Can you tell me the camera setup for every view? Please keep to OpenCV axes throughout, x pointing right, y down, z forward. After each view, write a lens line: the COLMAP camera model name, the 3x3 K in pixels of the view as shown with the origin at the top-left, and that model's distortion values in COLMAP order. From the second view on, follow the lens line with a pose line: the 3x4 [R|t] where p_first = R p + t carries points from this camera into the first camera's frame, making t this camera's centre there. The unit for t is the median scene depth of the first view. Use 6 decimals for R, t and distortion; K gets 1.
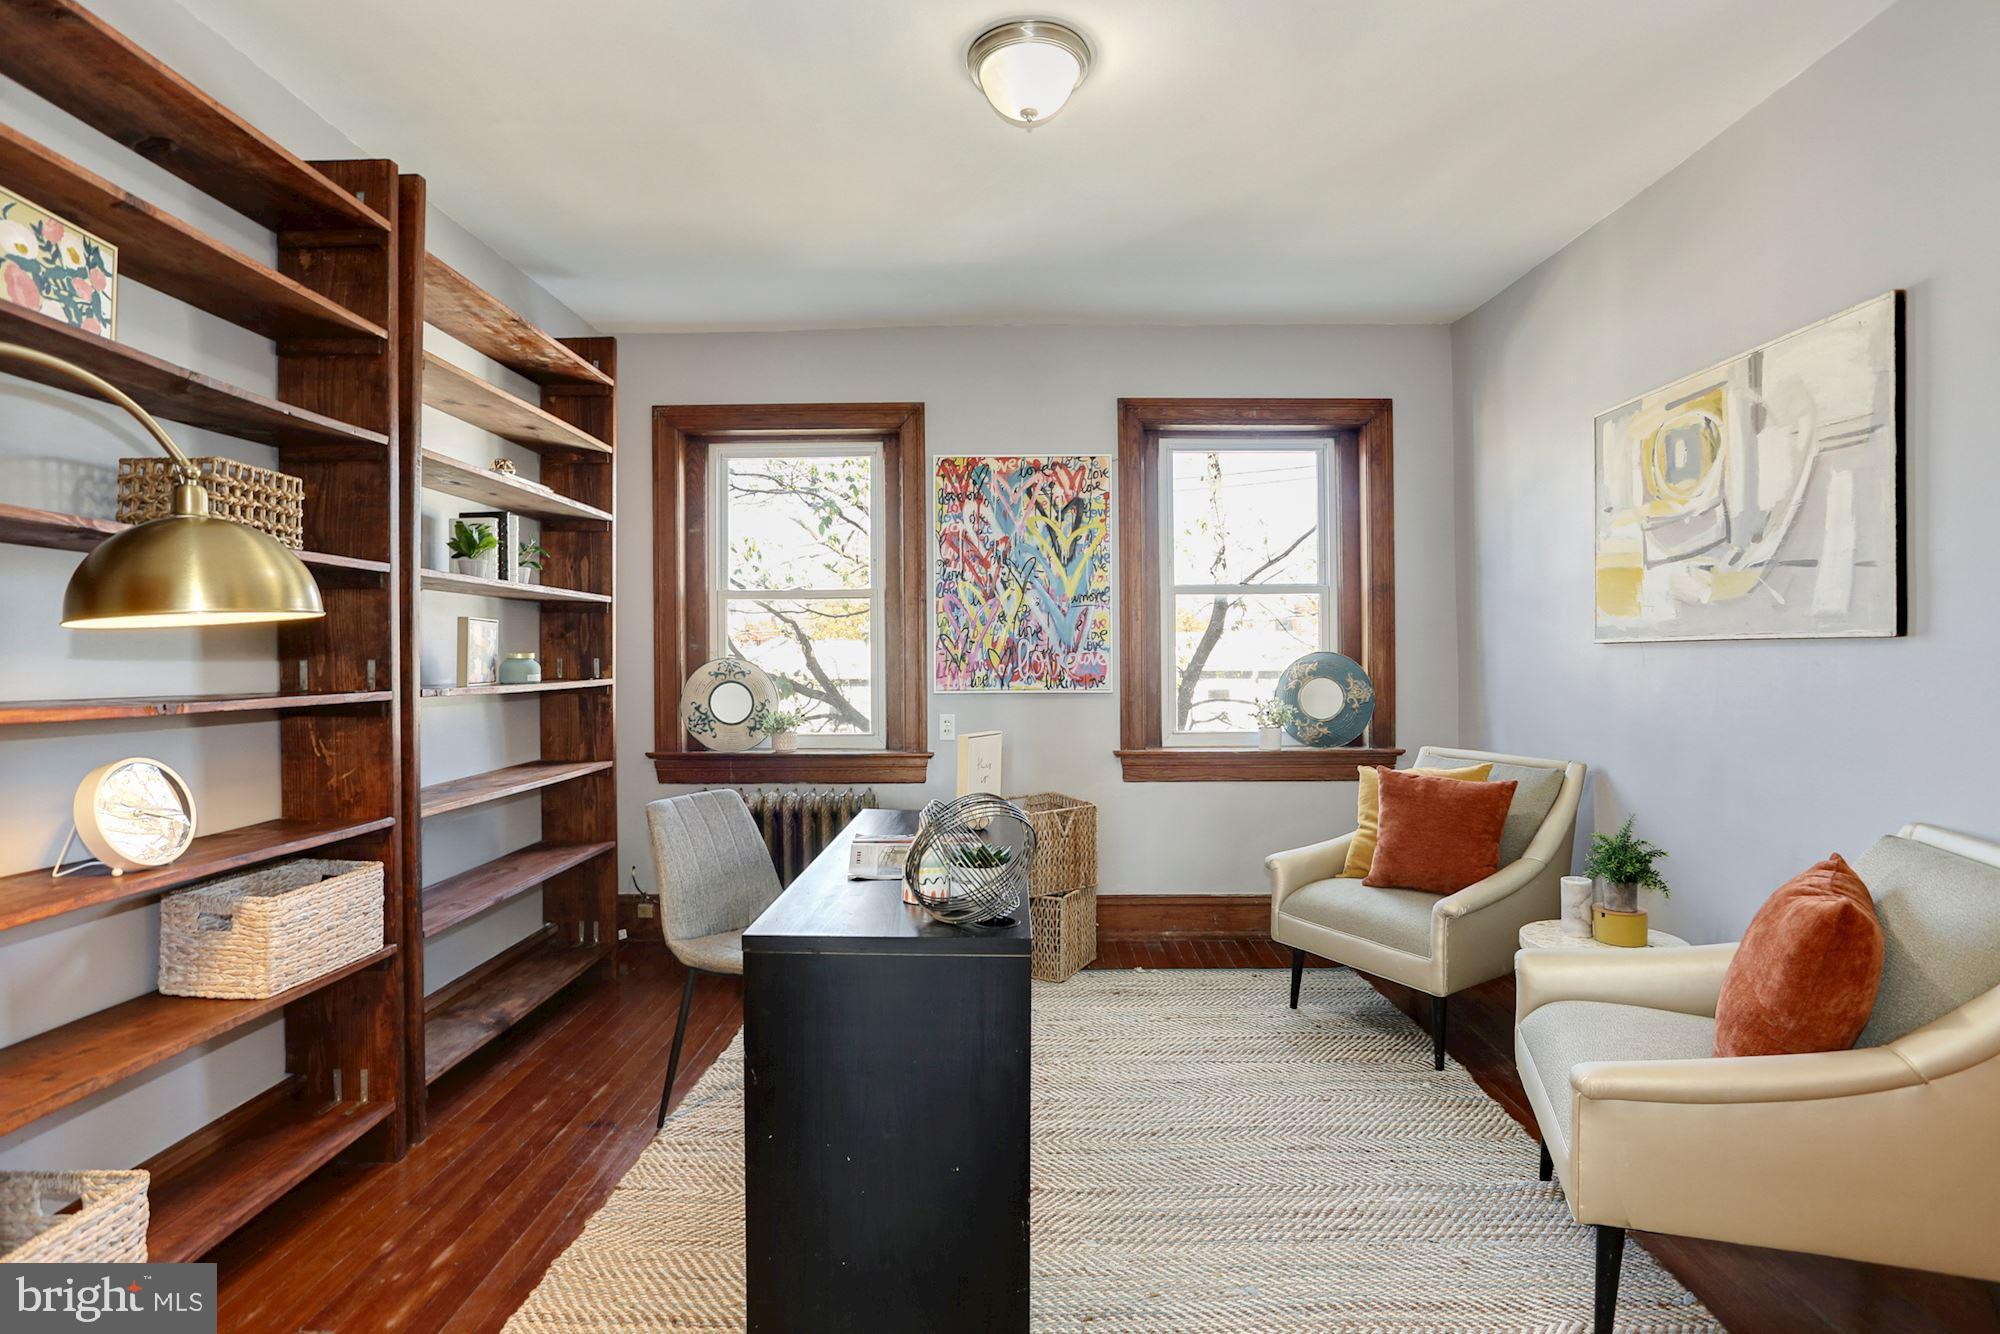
lens RADIAL K [[1020.6, 0, 997.1], [0, 1020.6, 670.5], [0, 0, 1]] dist [-0.028789, 0.012621]
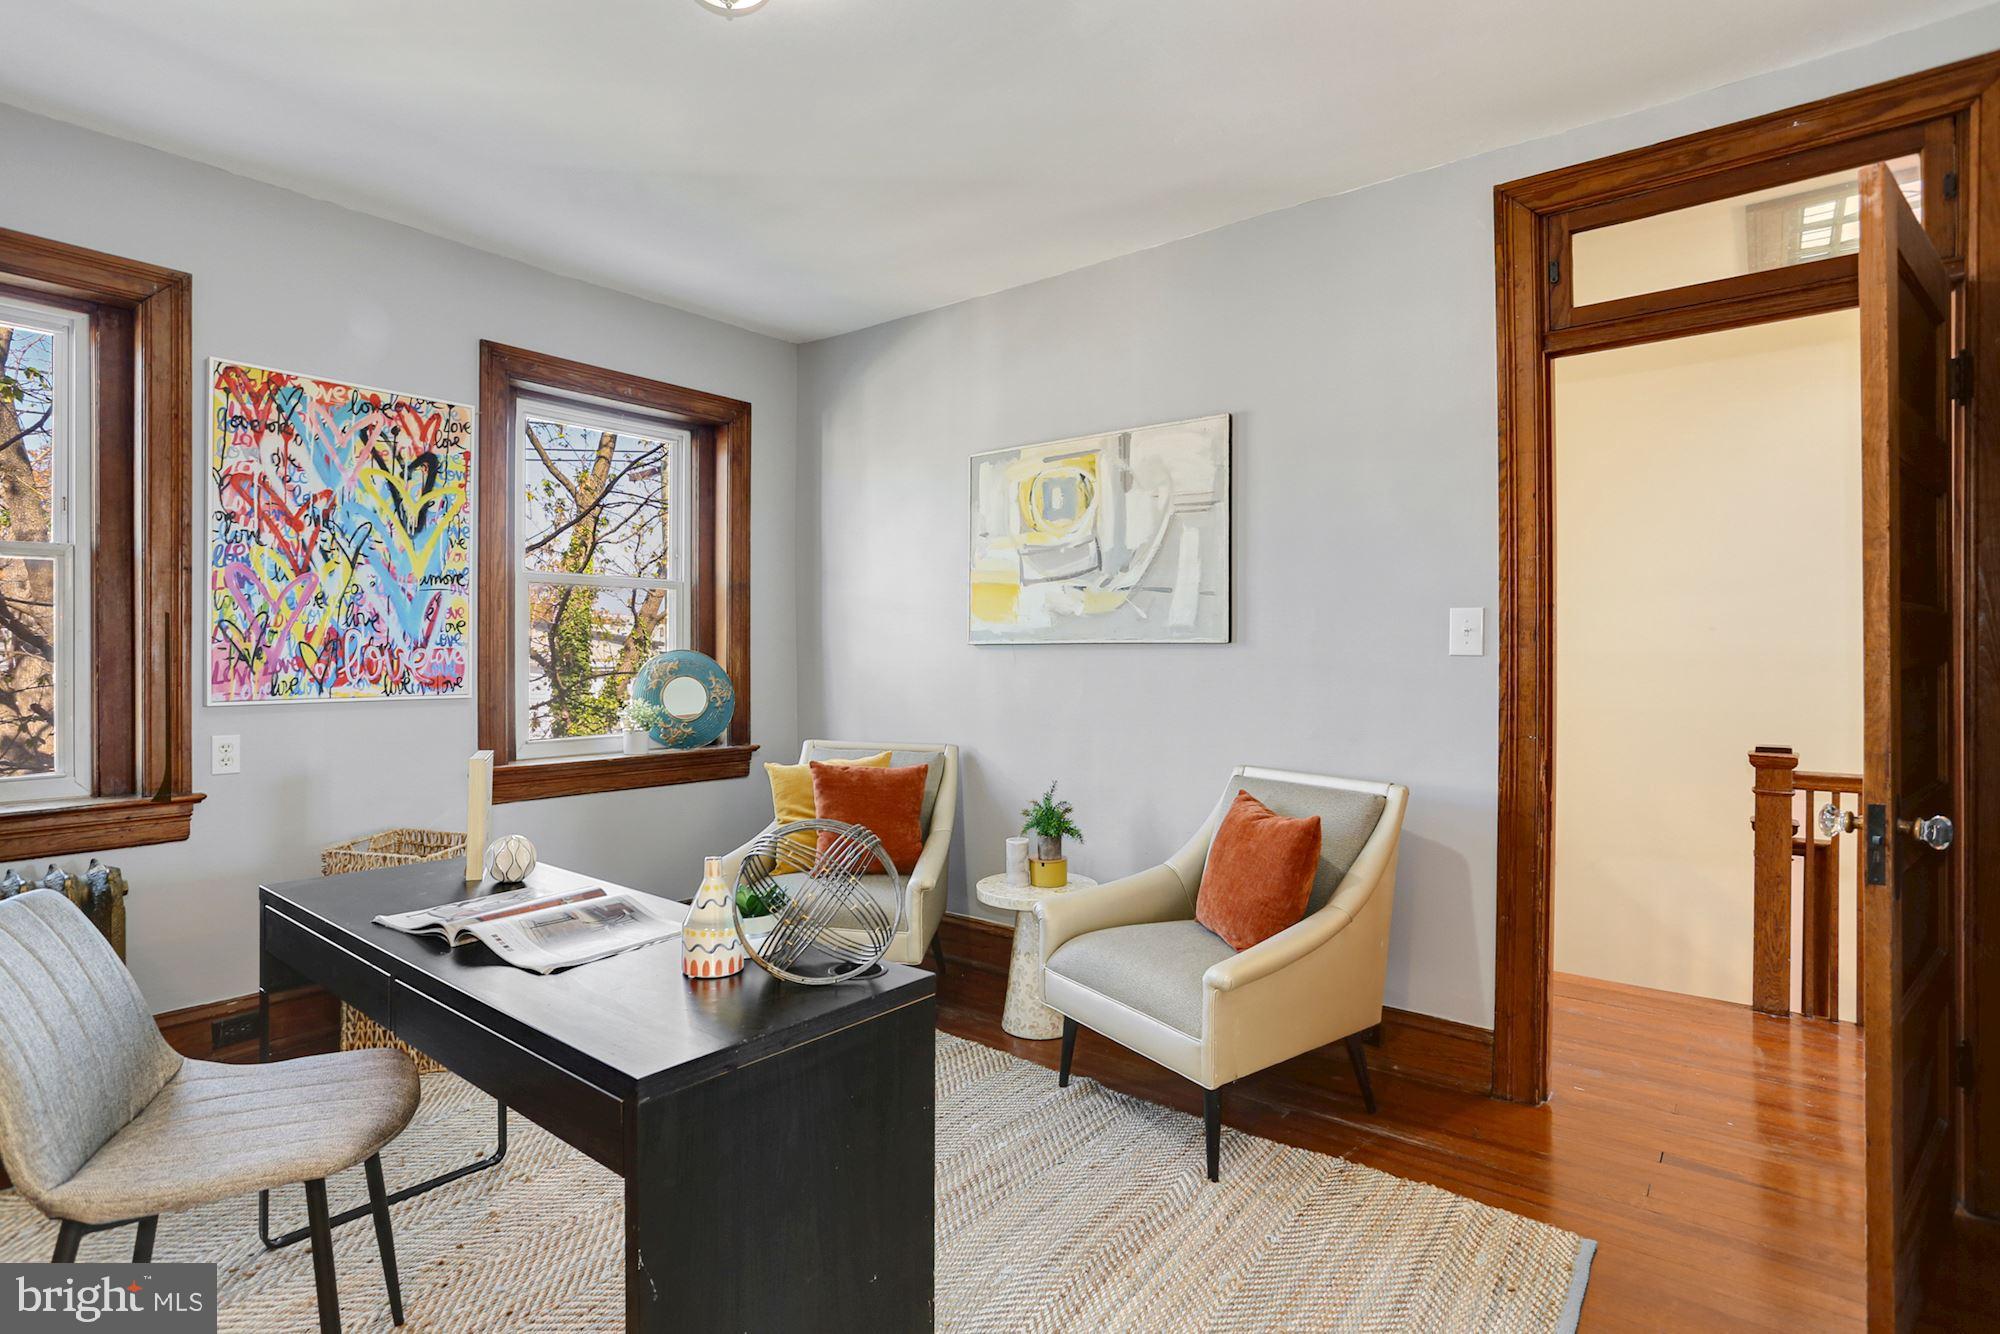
lens RADIAL K [[1020.6, 0, 1013.1], [0, 1020.6, 658.6], [0, 0, 1]] dist [-0.028789, 0.012621]
pose [[0.621304, 0.001086, 0.783569, -0.255566], [0.006641, 0.999956, -0.006652, -0.001364], [-0.783541, 0.009337, 0.621270, 0.160065]]
